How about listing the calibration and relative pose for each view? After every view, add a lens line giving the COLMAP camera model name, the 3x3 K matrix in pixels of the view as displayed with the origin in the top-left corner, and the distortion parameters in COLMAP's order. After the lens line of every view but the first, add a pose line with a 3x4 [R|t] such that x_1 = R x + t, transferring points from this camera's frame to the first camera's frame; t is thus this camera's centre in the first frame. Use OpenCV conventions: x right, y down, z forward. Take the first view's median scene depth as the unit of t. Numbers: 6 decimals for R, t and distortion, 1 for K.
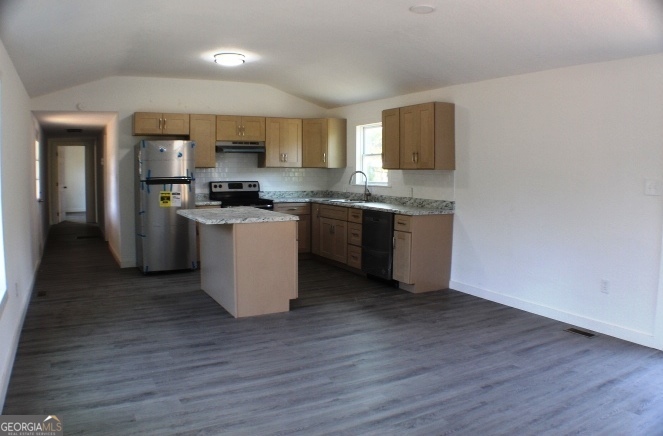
lens RADIAL K [[517.0, 0, 328.7], [0, 517.0, 217.2], [0, 0, 1]] dist [-0.202583, 0.016354]
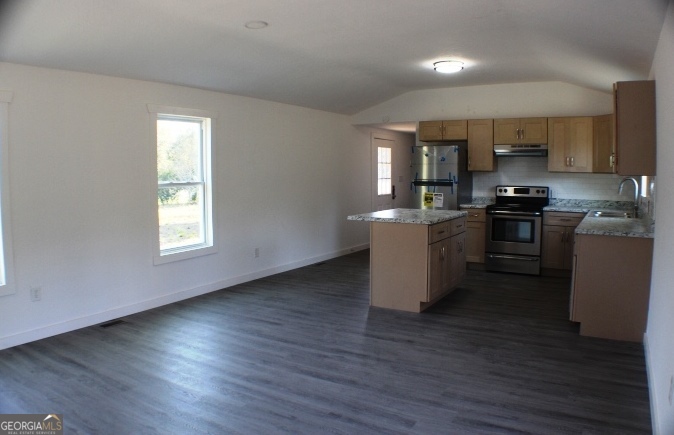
lens RADIAL K [[522.3, 0, 339.3], [0, 522.3, 220.3], [0, 0, 1]] dist [-0.202296, 0.003985]
pose [[0.466822, 0.077070, -0.880987, 0.751631], [-0.078440, 0.995877, 0.045556, -0.033878], [0.880866, 0.047838, 0.470943, 0.381178]]
